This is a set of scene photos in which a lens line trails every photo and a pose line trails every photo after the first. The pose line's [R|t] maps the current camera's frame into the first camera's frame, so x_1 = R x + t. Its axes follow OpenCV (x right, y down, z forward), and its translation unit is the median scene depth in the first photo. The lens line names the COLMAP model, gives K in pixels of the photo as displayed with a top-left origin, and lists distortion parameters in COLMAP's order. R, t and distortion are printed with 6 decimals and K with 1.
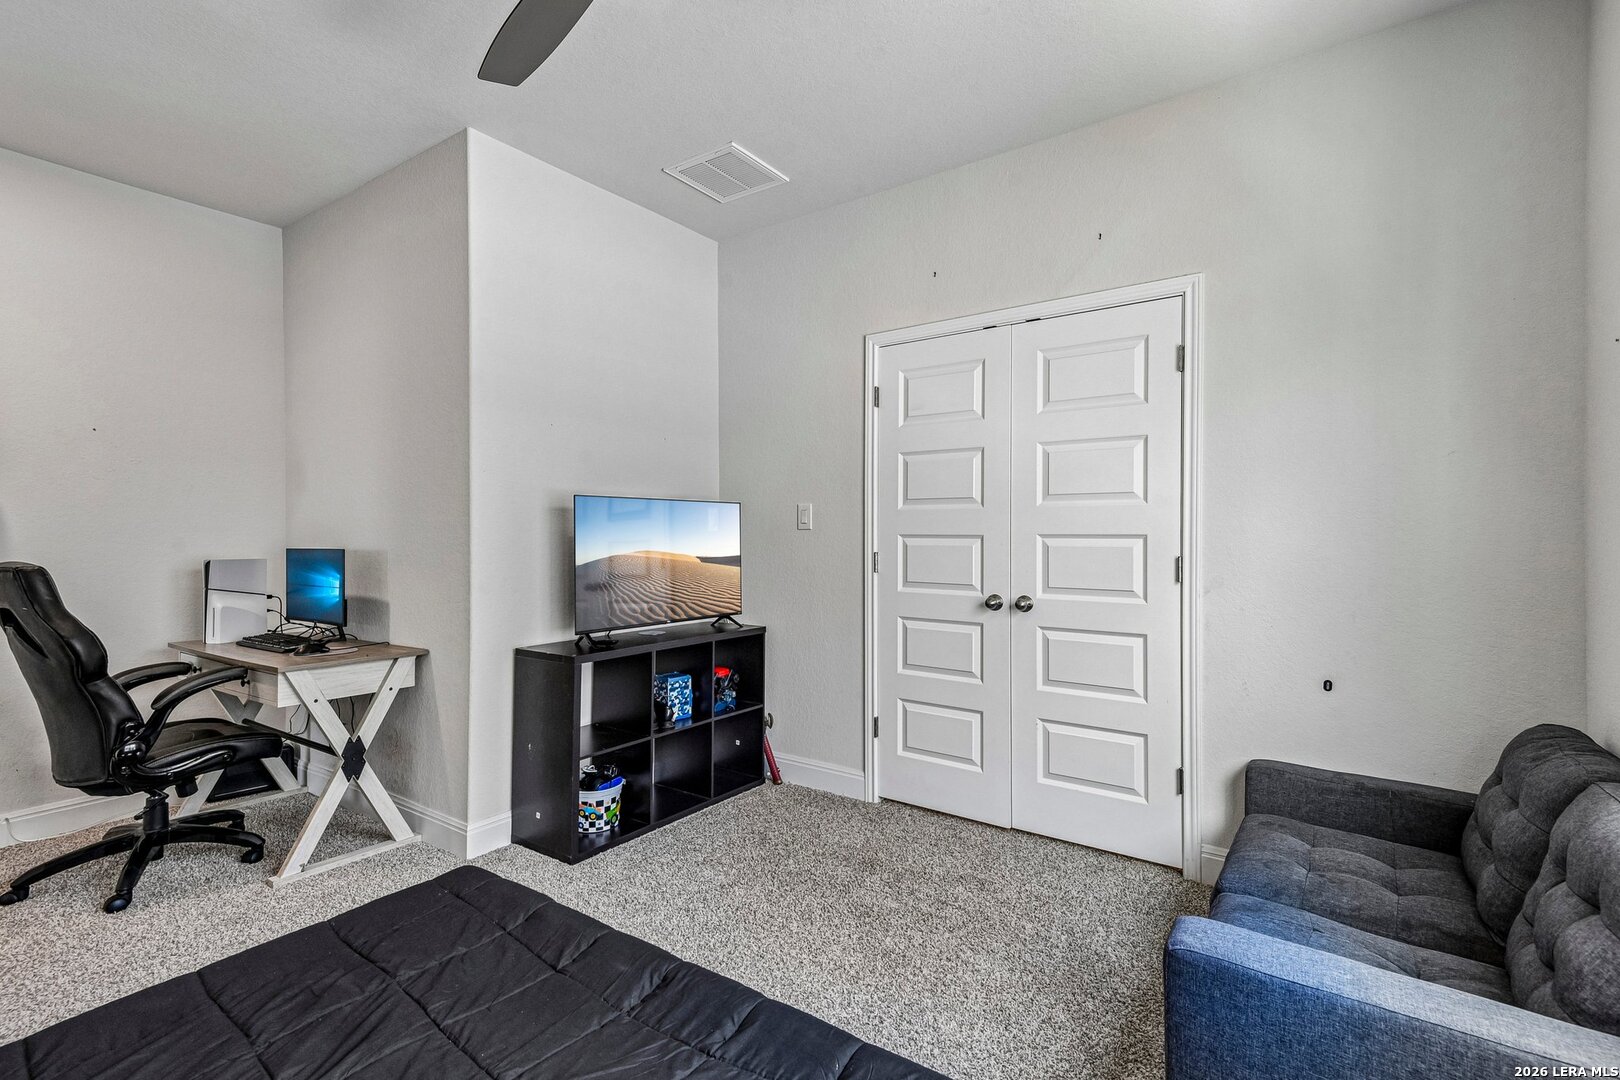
lens RADIAL K [[754.2, 0, 808.1], [0, 754.2, 532.8], [0, 0, 1]] dist [0.000541, -0.000135]
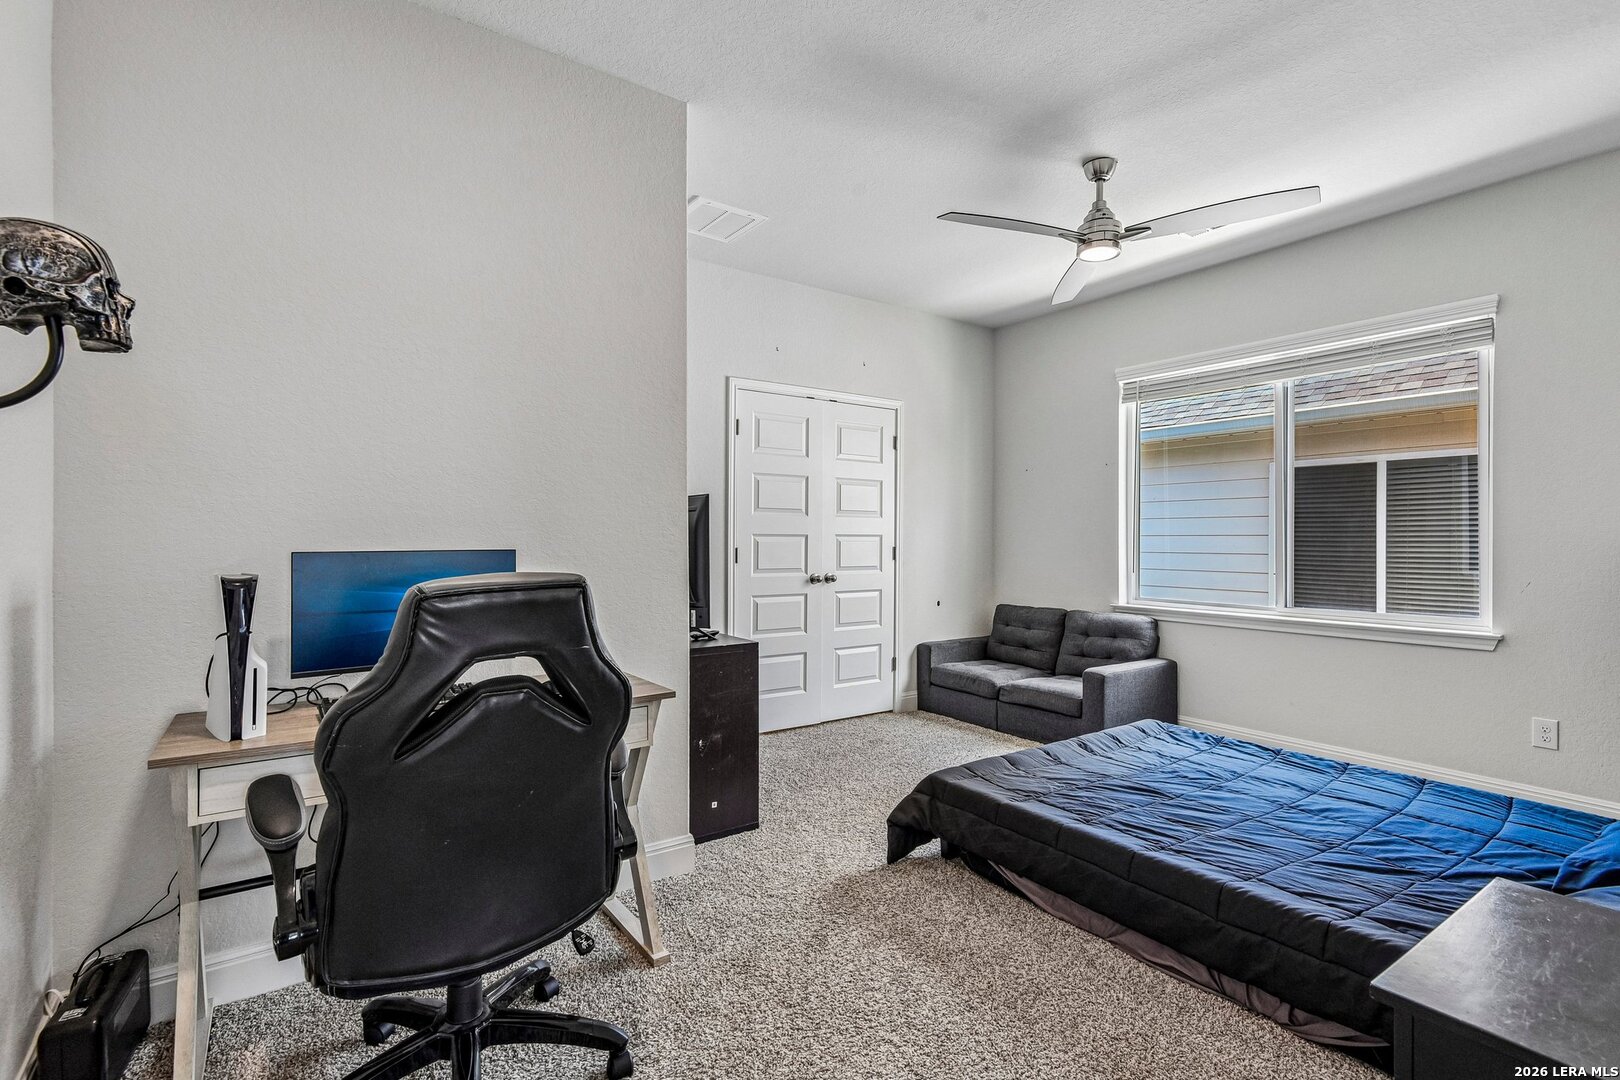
lens RADIAL K [[754.2, 0, 807.1], [0, 754.2, 541.3], [0, 0, 1]] dist [0.000541, -0.000135]
pose [[0.315270, -0.003343, 0.948996, -1.195653], [0.002631, 0.999993, 0.002649, 0.012004], [-0.948998, 0.001662, 0.315276, 0.526793]]
